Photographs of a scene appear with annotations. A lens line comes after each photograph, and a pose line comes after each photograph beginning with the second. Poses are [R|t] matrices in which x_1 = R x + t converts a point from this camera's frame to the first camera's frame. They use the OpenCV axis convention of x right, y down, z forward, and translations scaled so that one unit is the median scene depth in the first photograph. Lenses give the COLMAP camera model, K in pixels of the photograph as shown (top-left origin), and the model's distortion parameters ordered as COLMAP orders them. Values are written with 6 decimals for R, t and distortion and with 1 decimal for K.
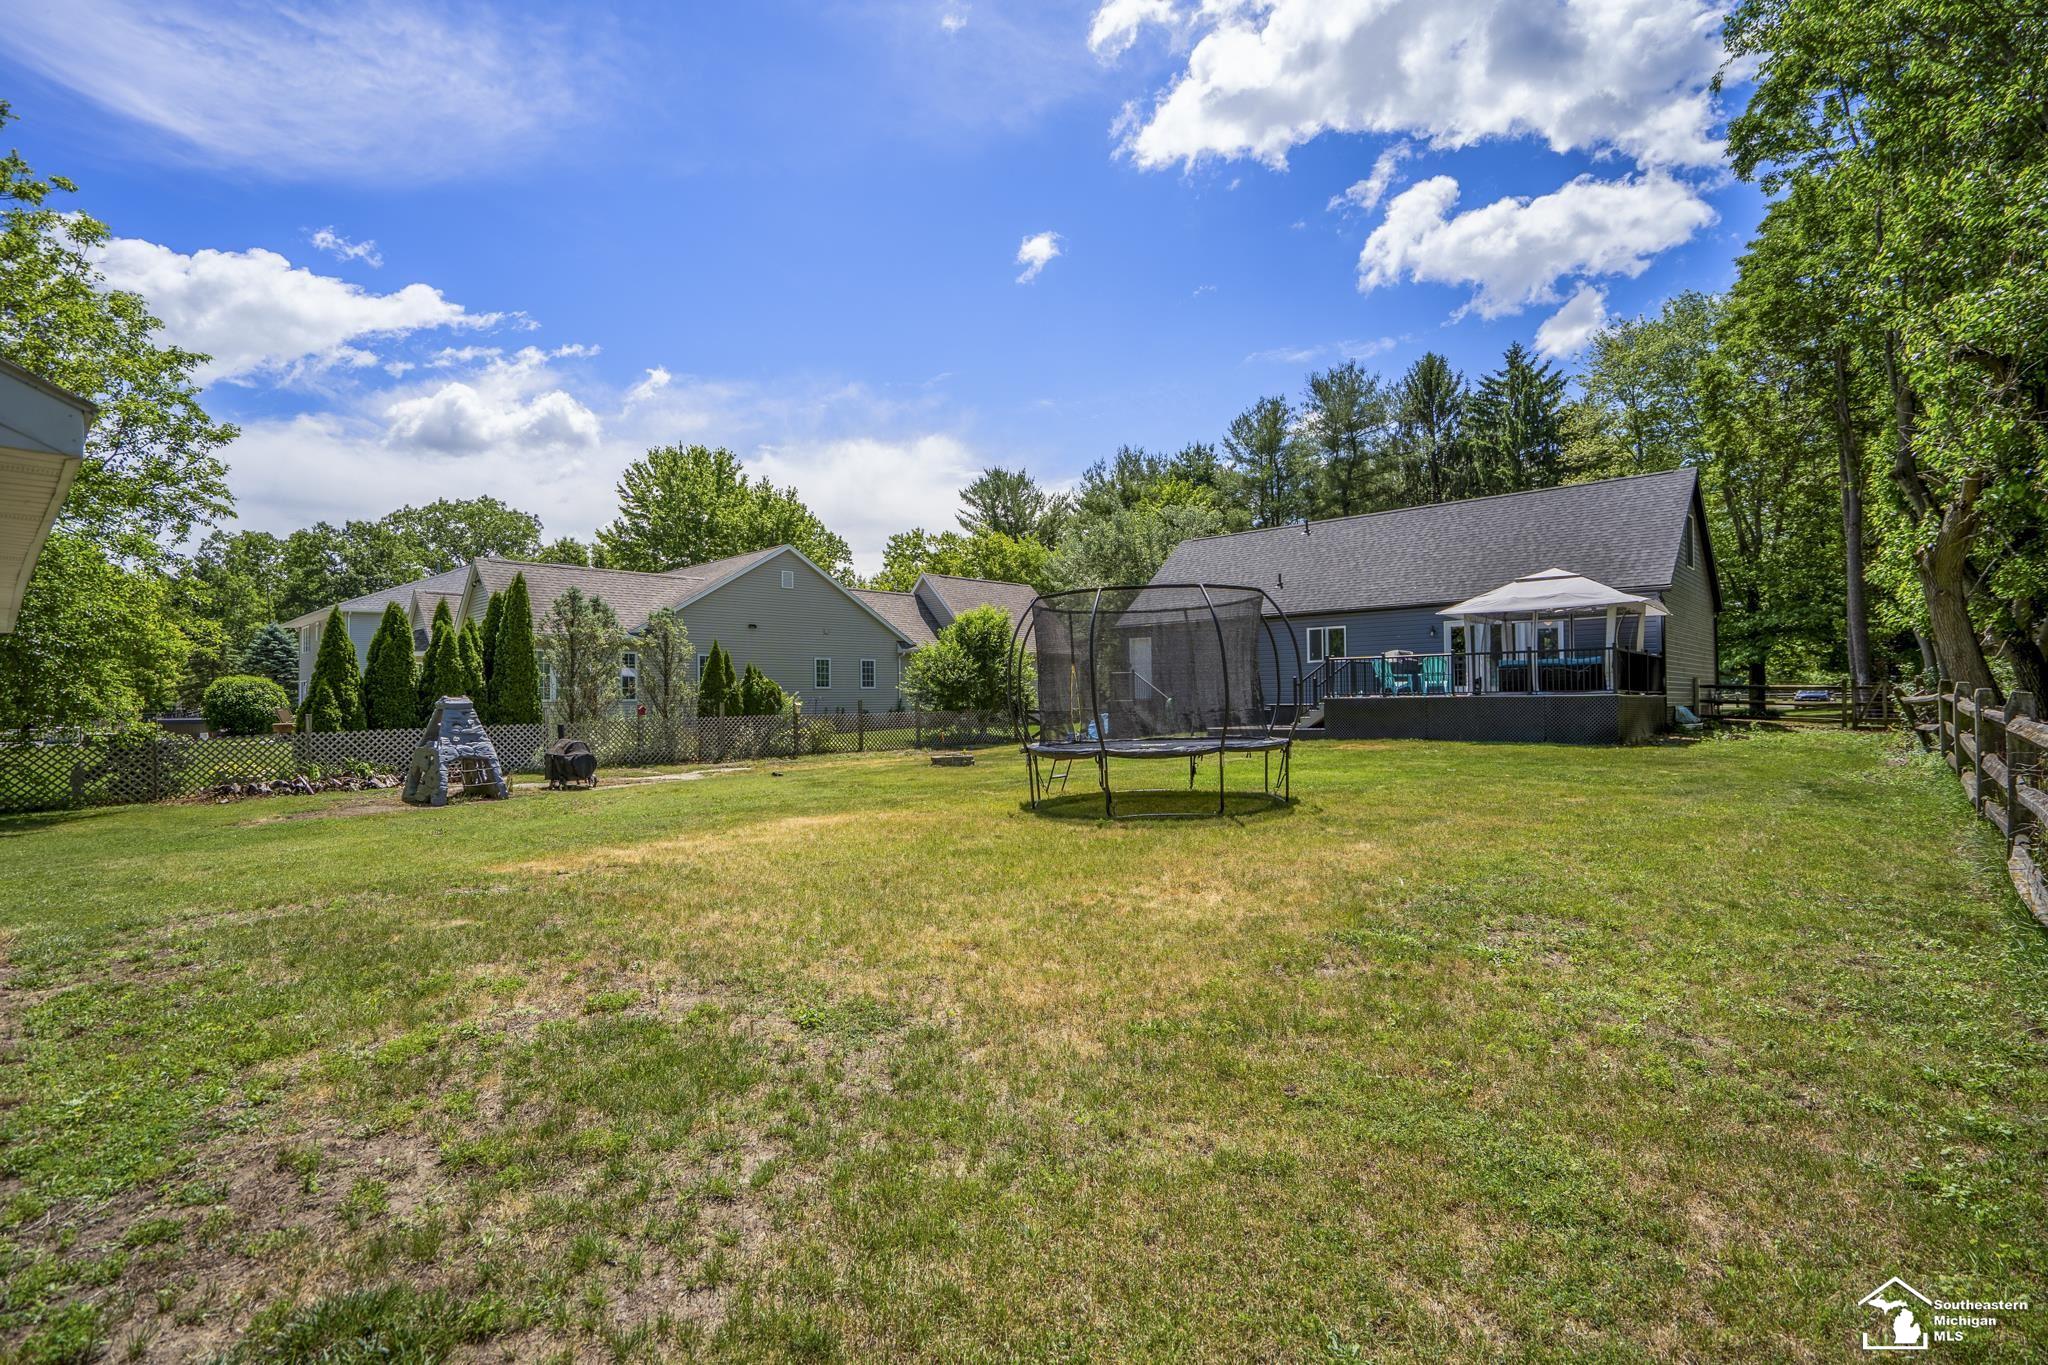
lens RADIAL K [[970.4, 0, 1043.5], [0, 970.4, 674.6], [0, 0, 1]] dist [-0.004456, 0.000762]
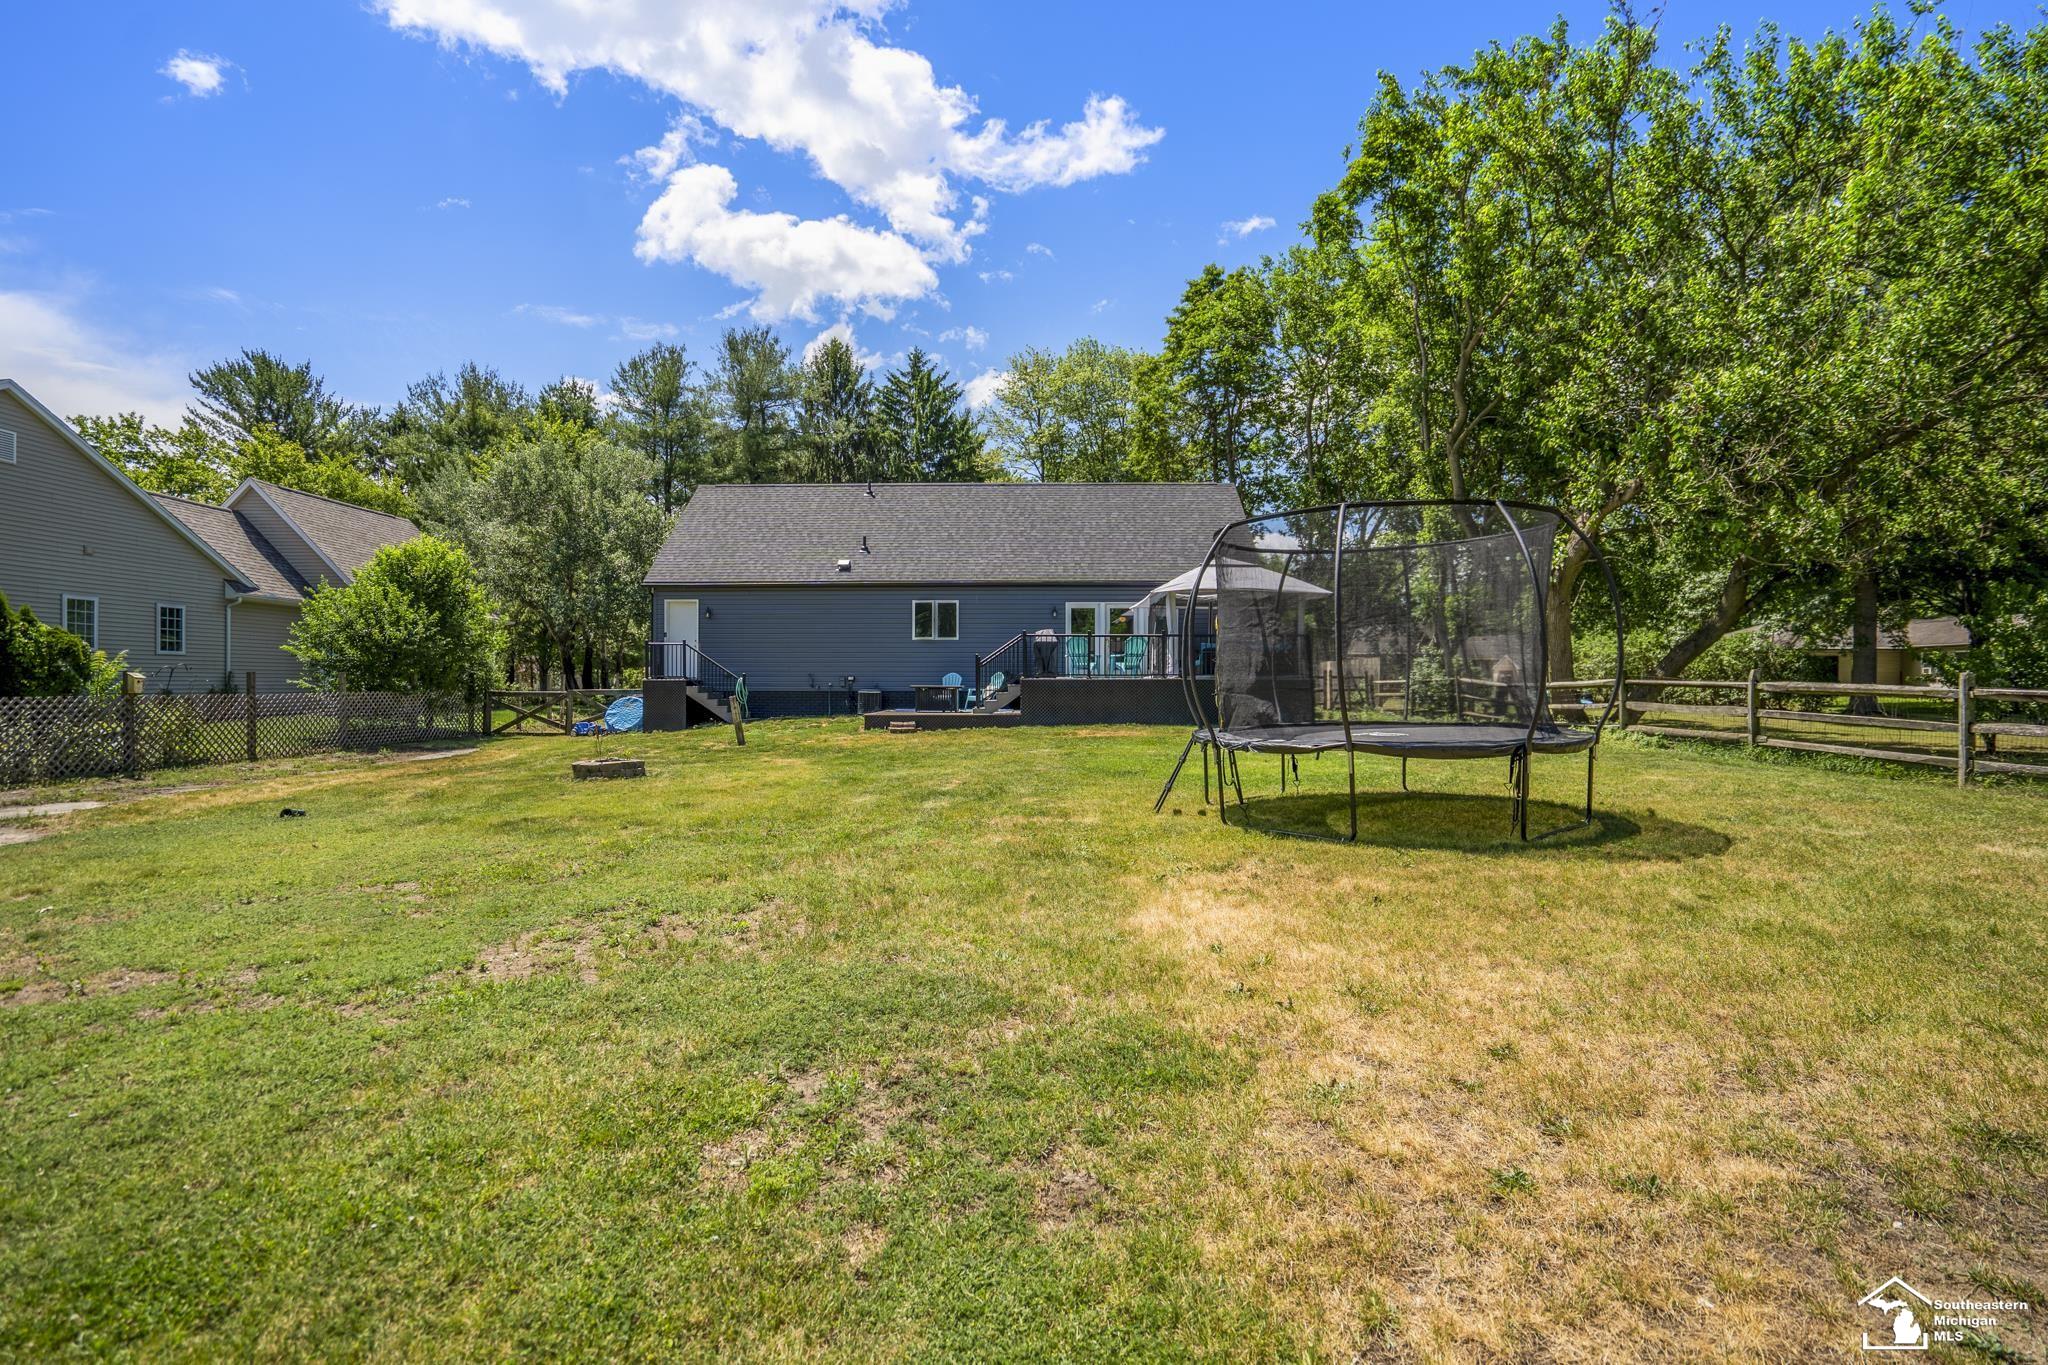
lens RADIAL K [[970.4, 0, 1020.8], [0, 970.4, 688.6], [0, 0, 1]] dist [-0.004456, 0.000762]
pose [[0.749113, 0.005817, 0.662417, -0.118255], [-0.024843, 0.999505, 0.019318, 0.005734], [-0.661976, -0.030927, 0.748886, 0.111008]]
